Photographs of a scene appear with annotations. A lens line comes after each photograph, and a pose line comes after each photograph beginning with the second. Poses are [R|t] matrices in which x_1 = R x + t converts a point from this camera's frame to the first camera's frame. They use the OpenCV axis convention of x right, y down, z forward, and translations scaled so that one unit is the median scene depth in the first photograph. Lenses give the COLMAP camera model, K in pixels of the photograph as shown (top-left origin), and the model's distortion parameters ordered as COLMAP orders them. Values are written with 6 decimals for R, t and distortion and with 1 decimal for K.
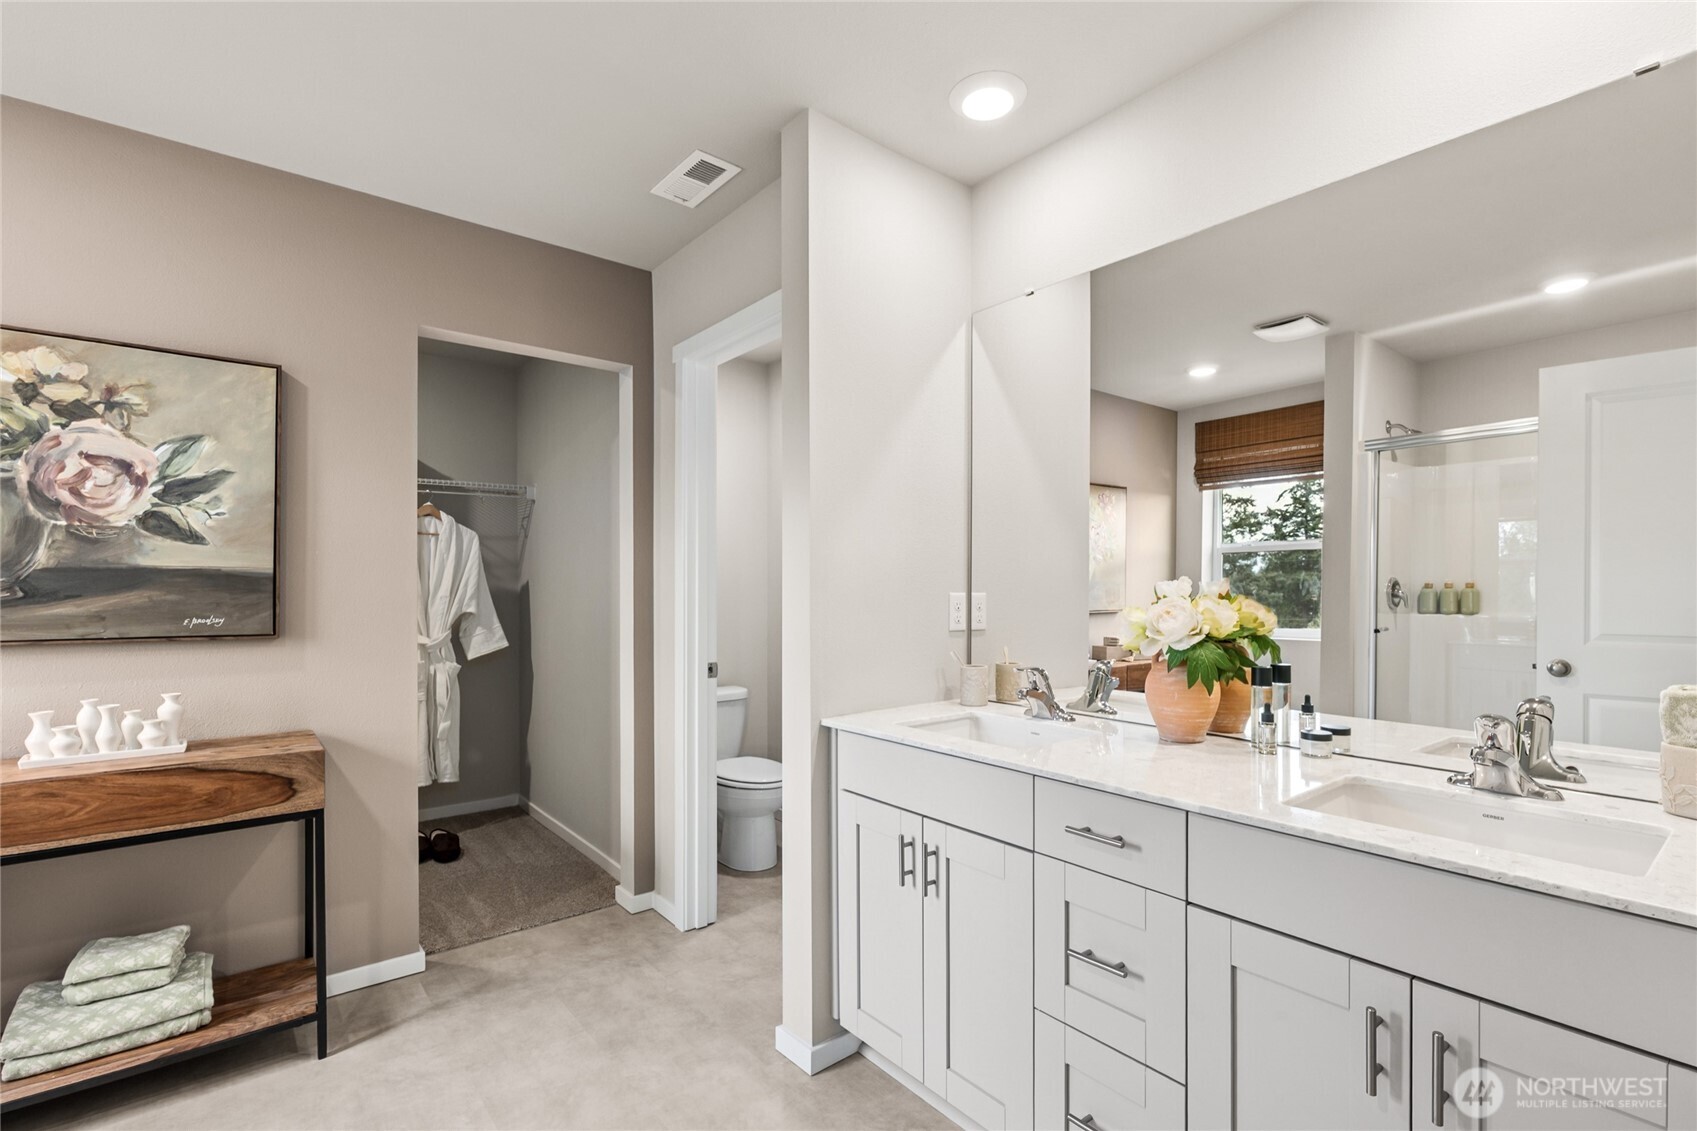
lens RADIAL K [[778.5, 0, 838.9], [0, 778.5, 578.4], [0, 0, 1]] dist [0.006579, -0.003182]
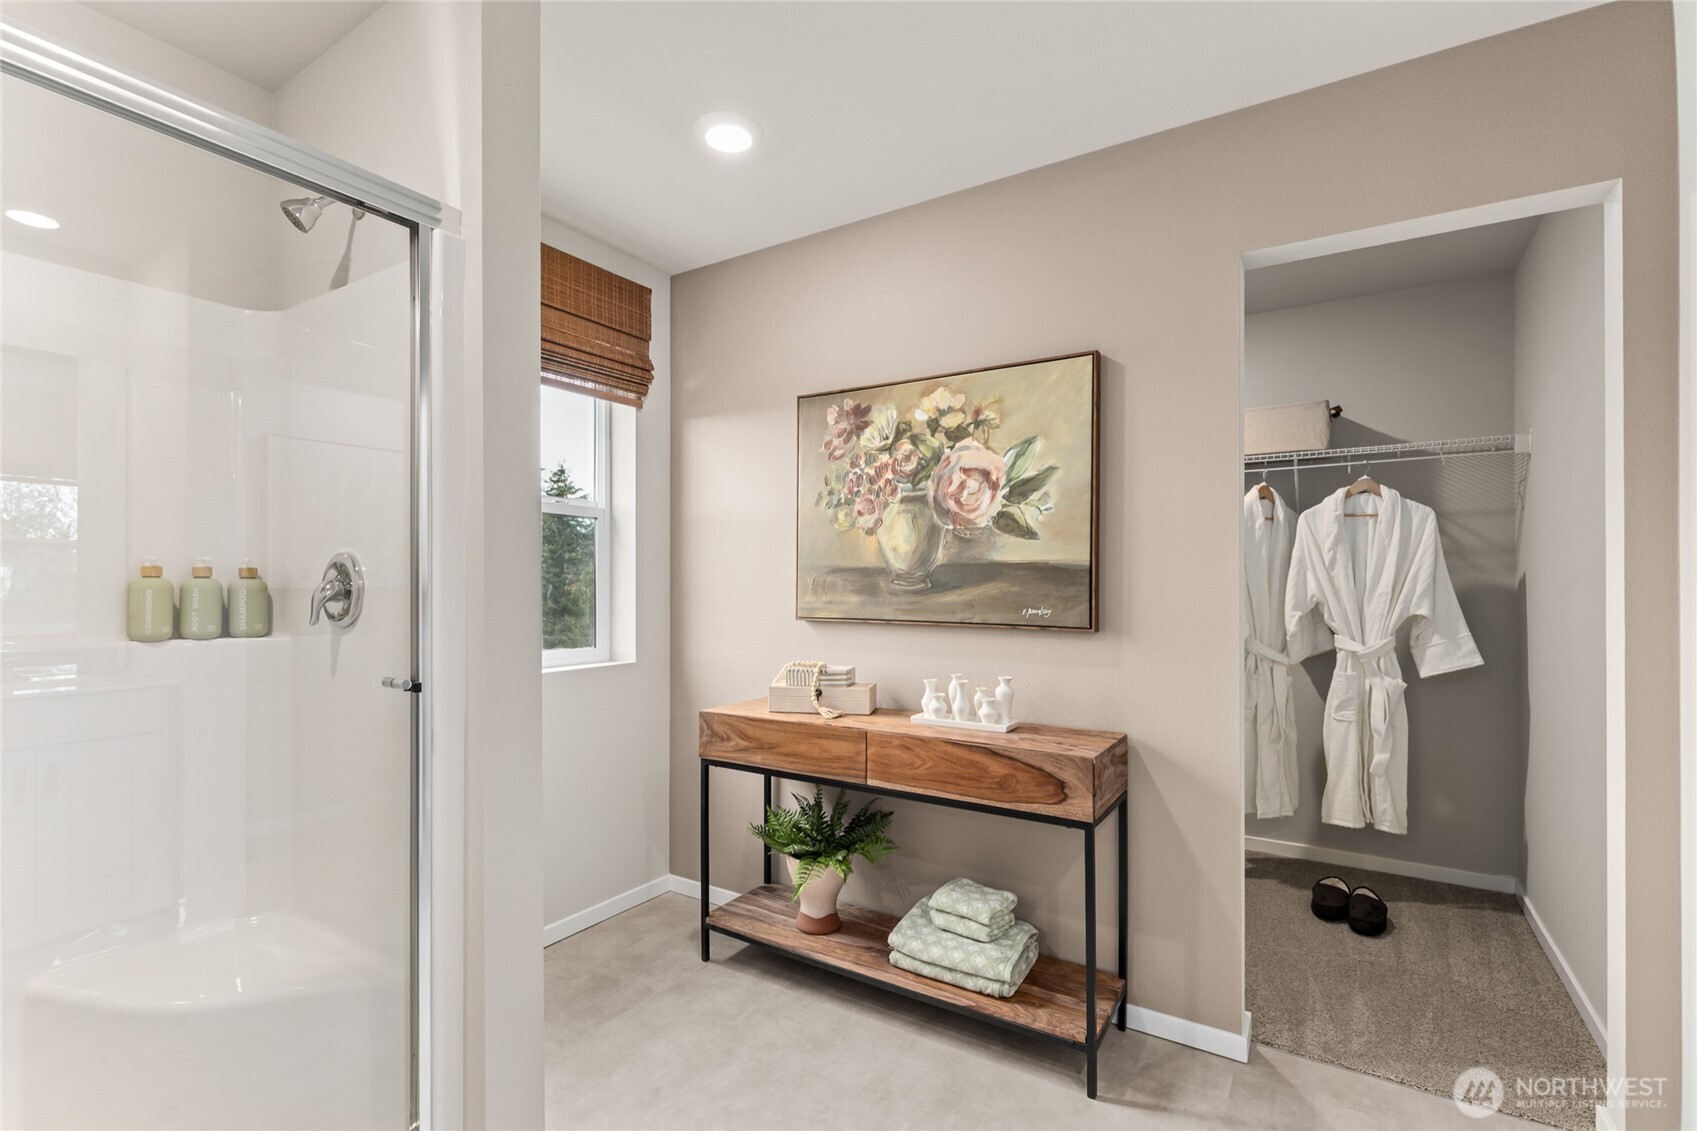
lens RADIAL K [[778.5, 0, 856.8], [0, 778.5, 577.4], [0, 0, 1]] dist [0.006579, -0.003182]
pose [[0.336055, -0.004623, -0.941831, 0.099078], [0.007950, 0.999966, -0.002072, 0.008427], [0.941809, -0.006792, 0.336081, 0.419695]]
